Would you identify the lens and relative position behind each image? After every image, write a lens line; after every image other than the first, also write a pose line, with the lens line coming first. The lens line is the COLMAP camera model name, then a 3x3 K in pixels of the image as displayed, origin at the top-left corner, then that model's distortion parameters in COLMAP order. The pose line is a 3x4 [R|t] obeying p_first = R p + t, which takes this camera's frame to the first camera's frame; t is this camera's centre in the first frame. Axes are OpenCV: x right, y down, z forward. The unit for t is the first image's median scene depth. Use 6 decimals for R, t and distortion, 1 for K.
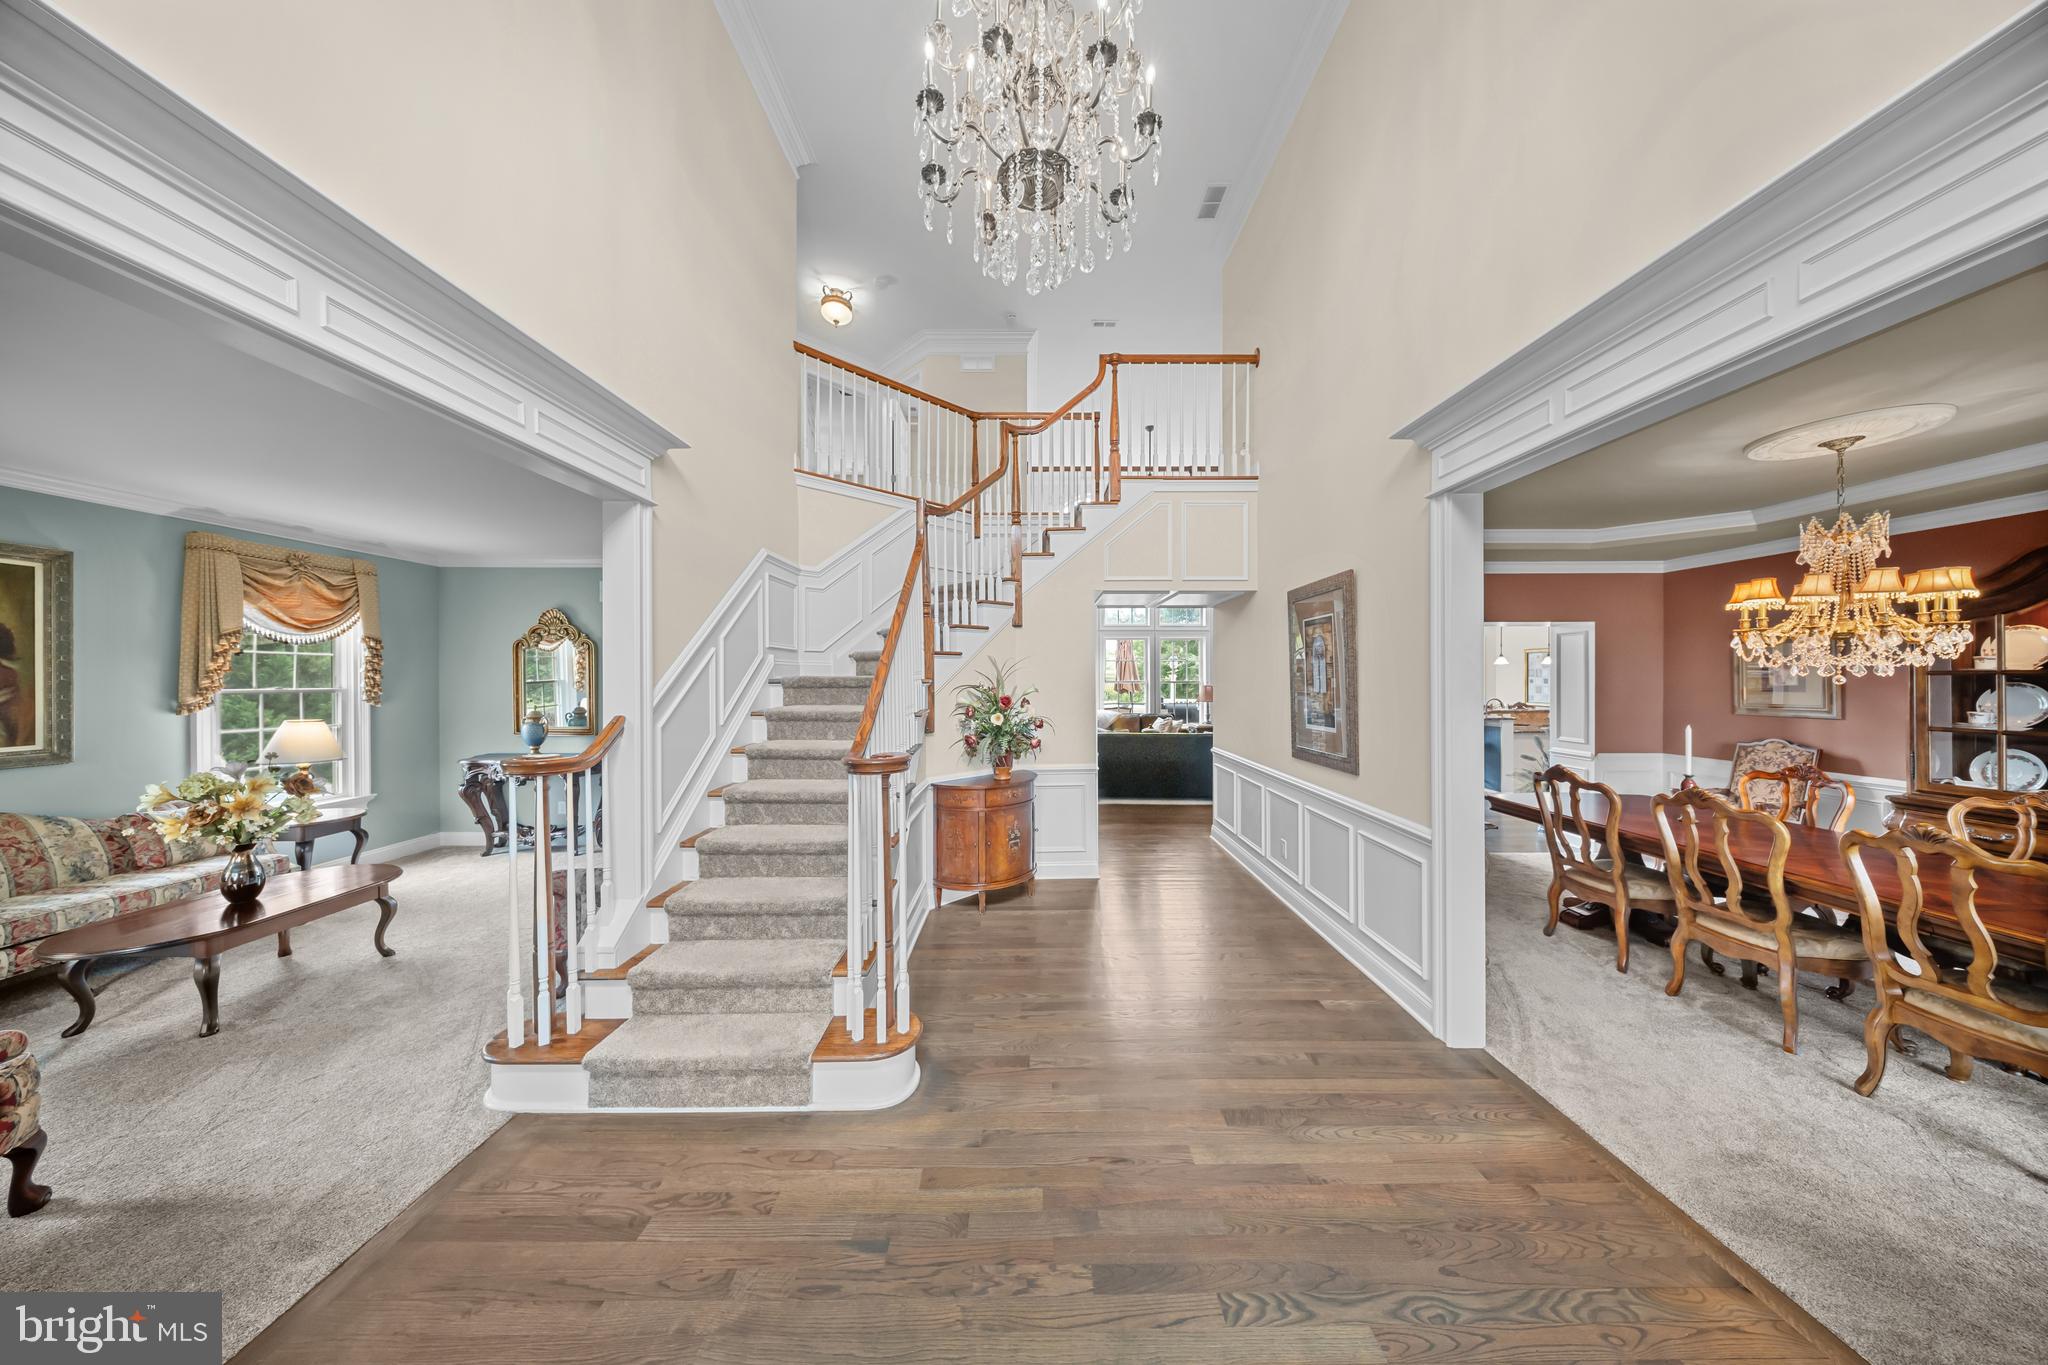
lens RADIAL K [[612.2, 0, 1032.4], [0, 612.2, 678.6], [0, 0, 1]] dist [-0.001724, -0.000003]
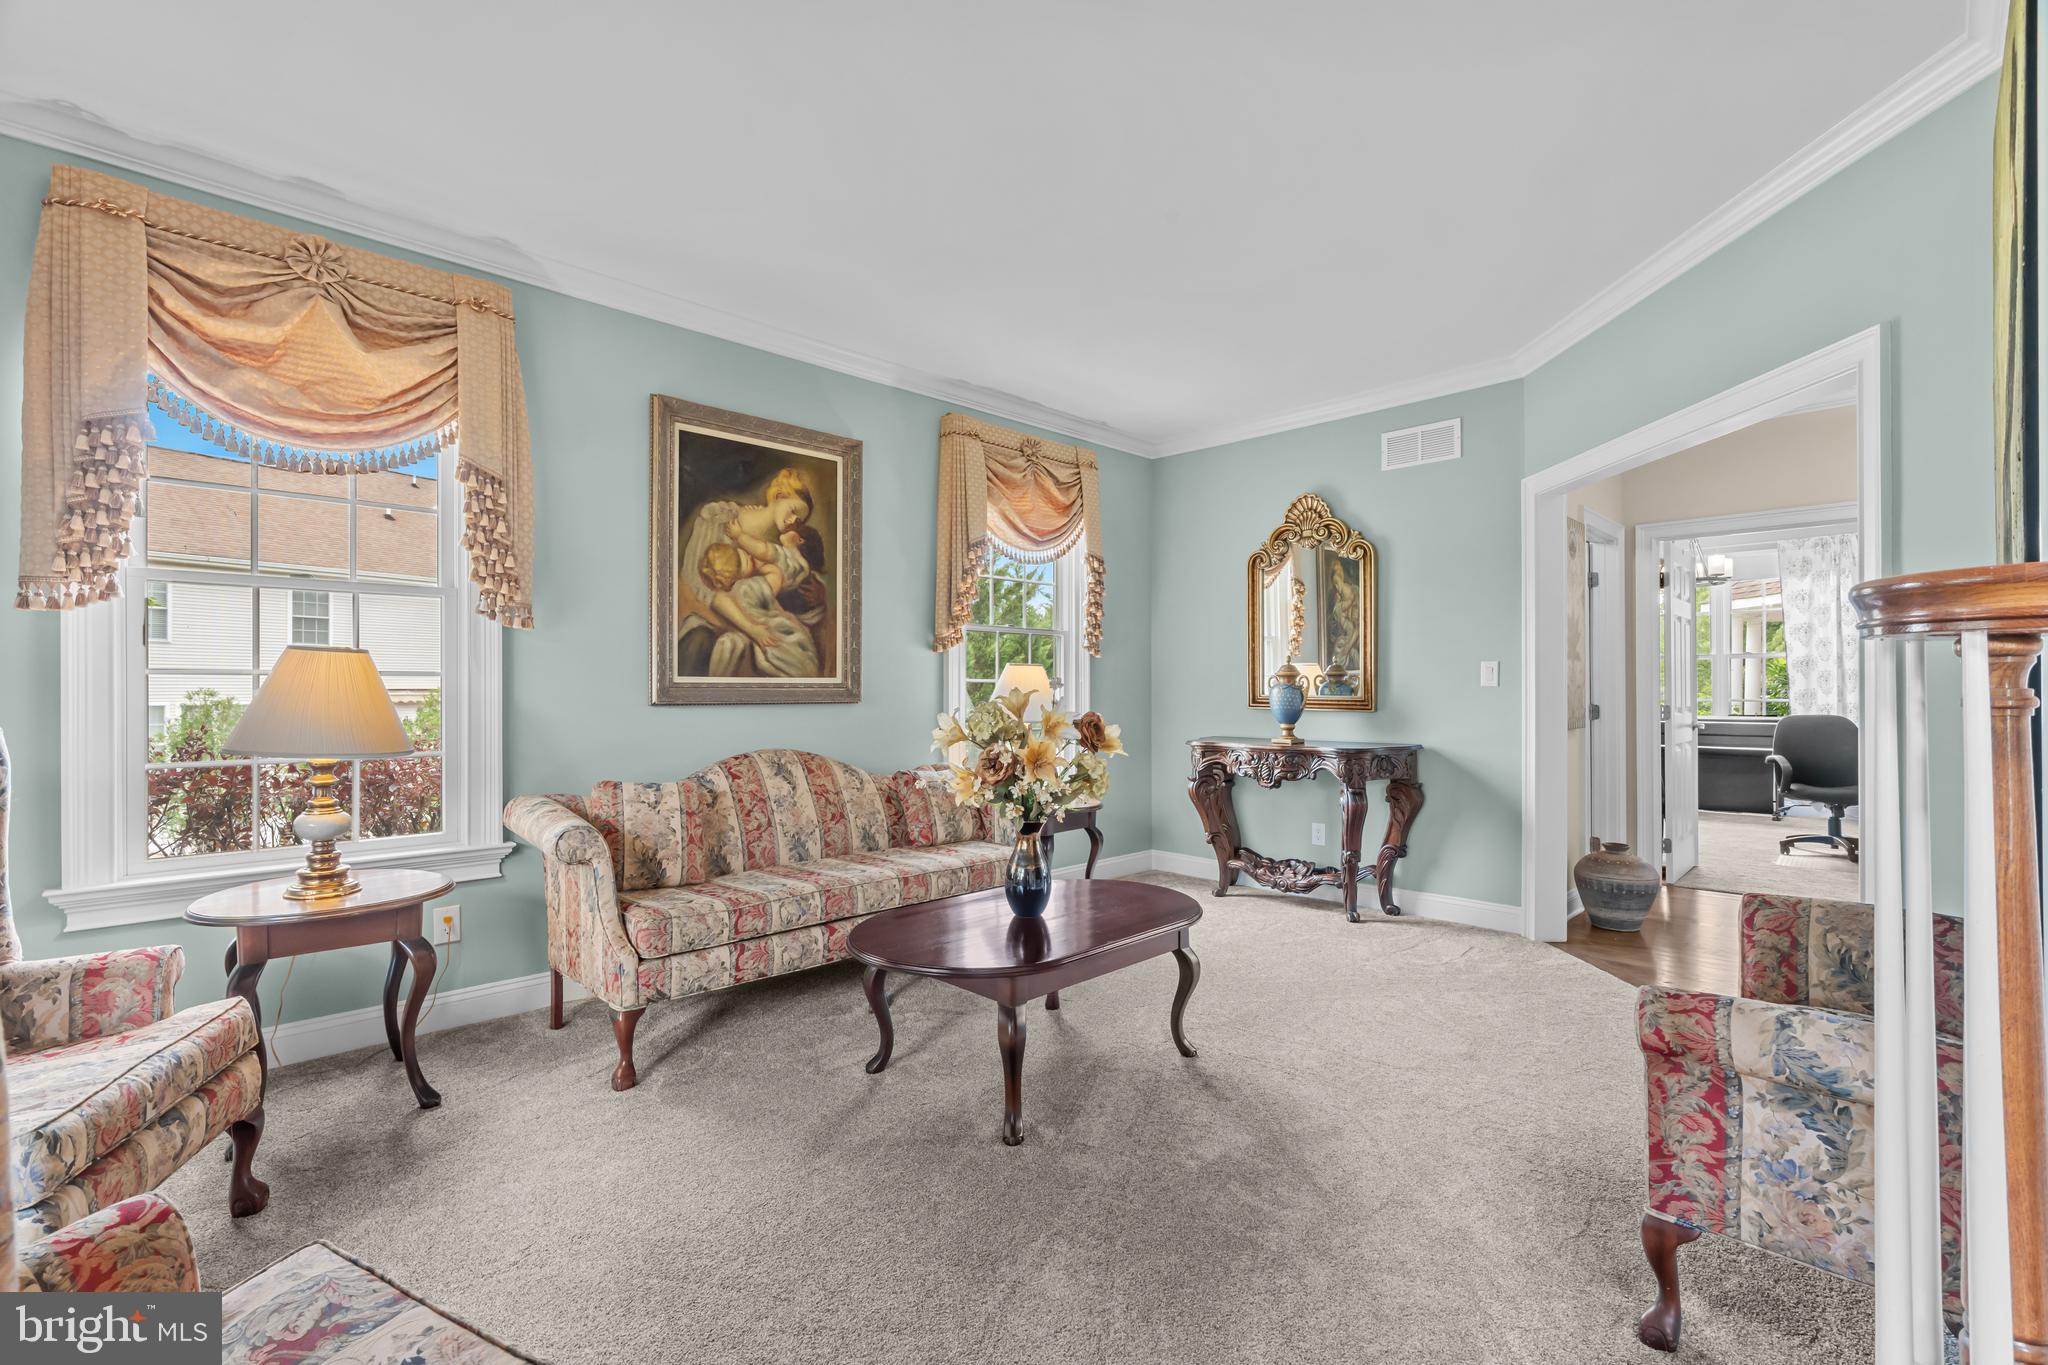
lens RADIAL K [[919.2, 0, 1032.1], [0, 919.2, 688.0], [0, 0, 1]] dist [-0.003986, 0.002328]
pose [[0.702841, 0.003186, -0.711340, -0.551402], [-0.004331, 0.999991, 0.000199, 0.118026], [0.711333, 0.002941, 0.702849, 0.306406]]
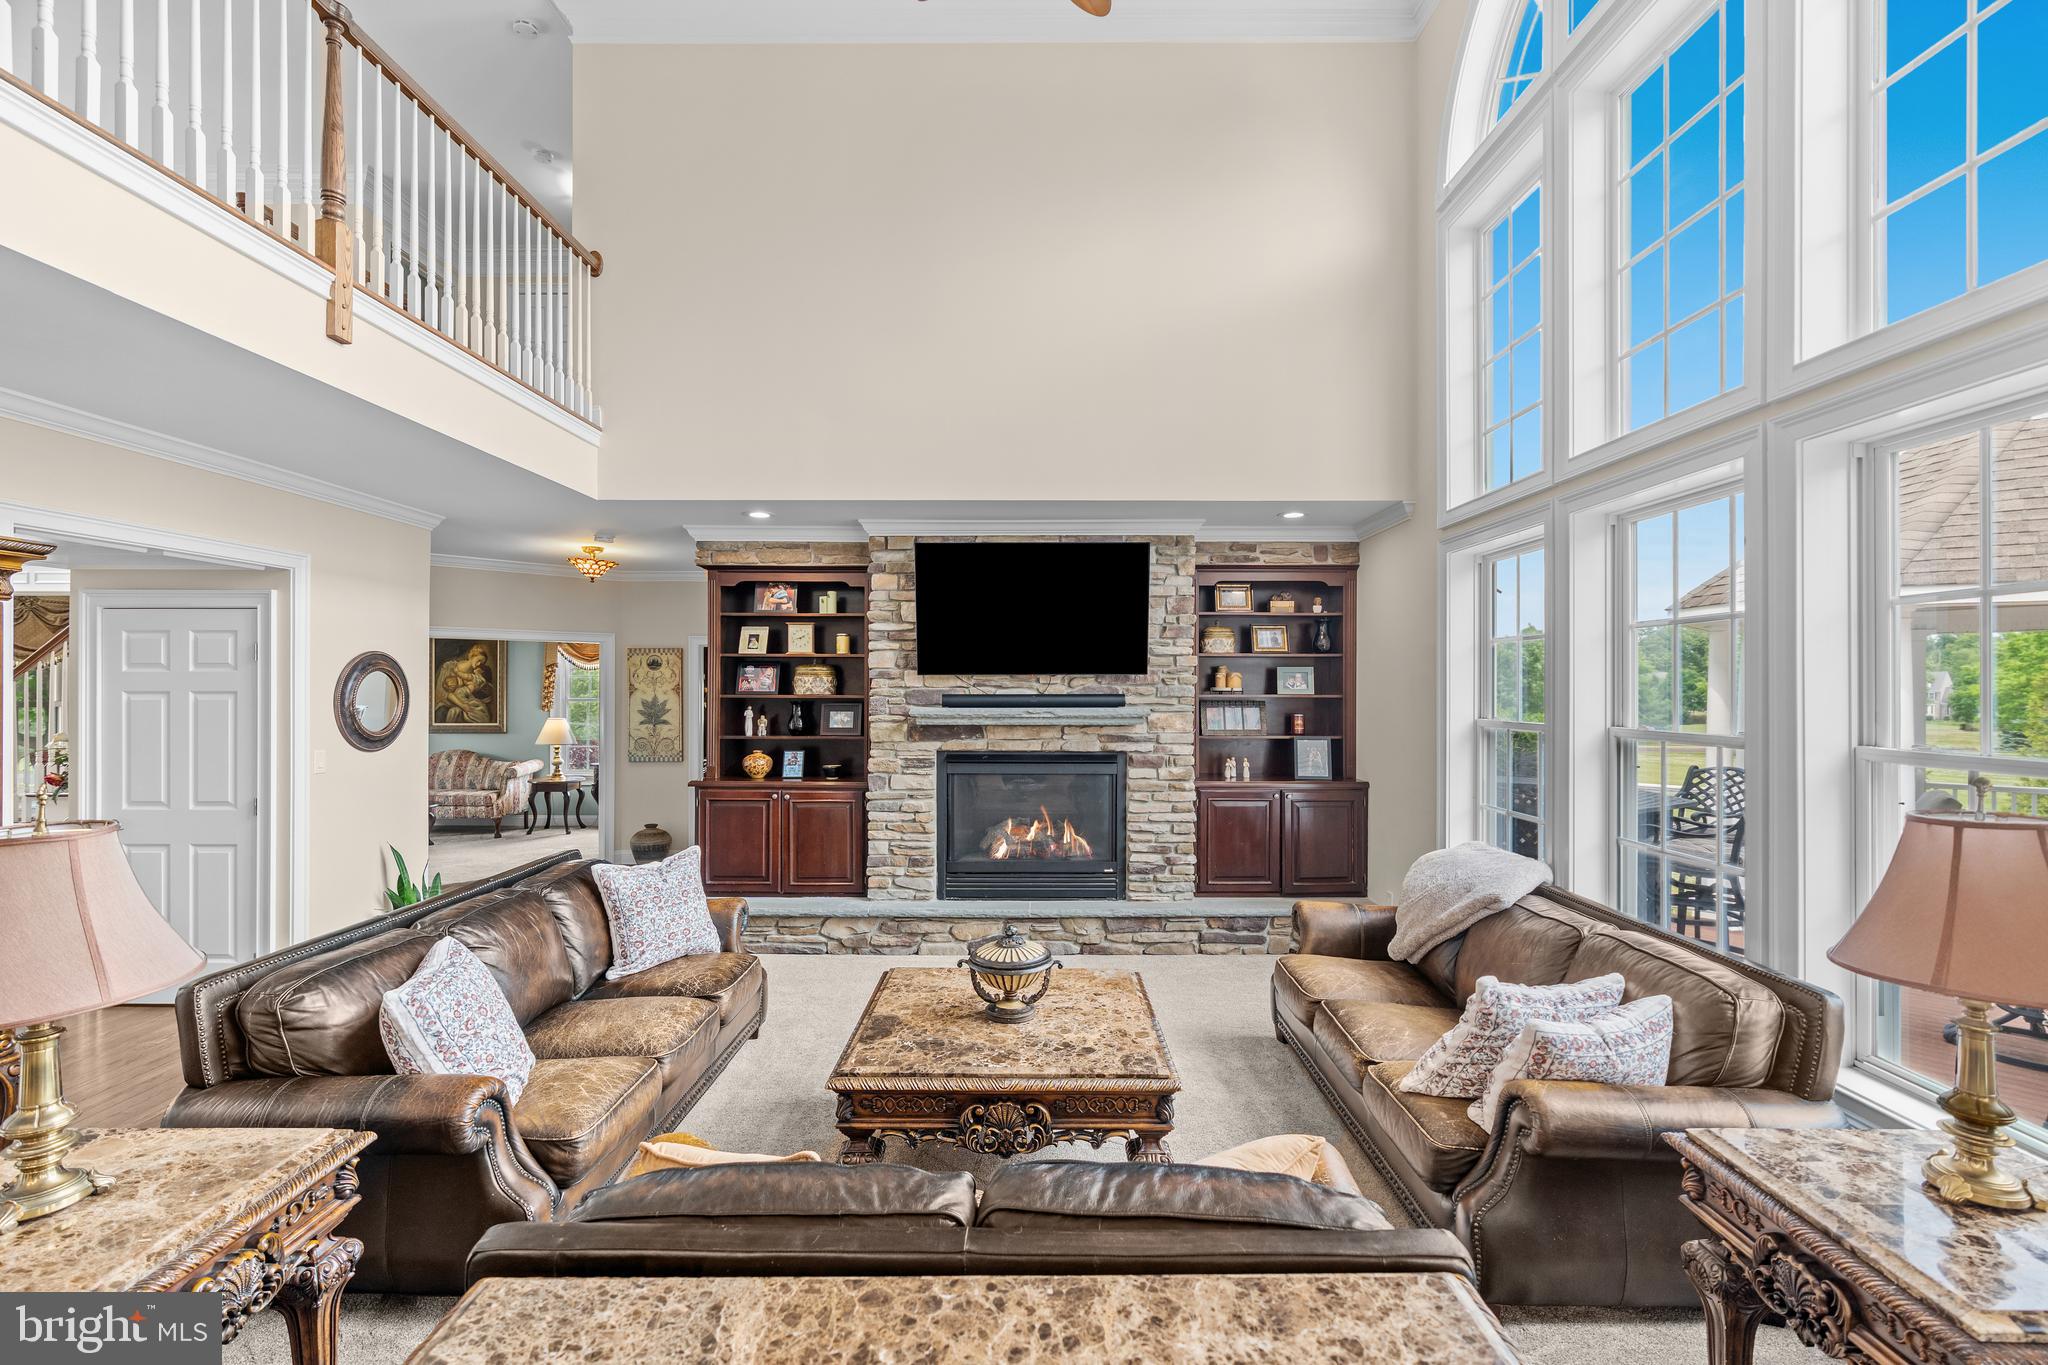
lens RADIAL K [[919.2, 0, 1028.6], [0, 919.2, 685.6], [0, 0, 1]] dist [-0.003986, 0.002328]
pose [[-0.020649, -0.001162, -0.999786, 1.451648], [-0.003283, 0.999994, -0.001095, -0.022000], [0.999781, 0.003260, -0.020653, 2.810073]]
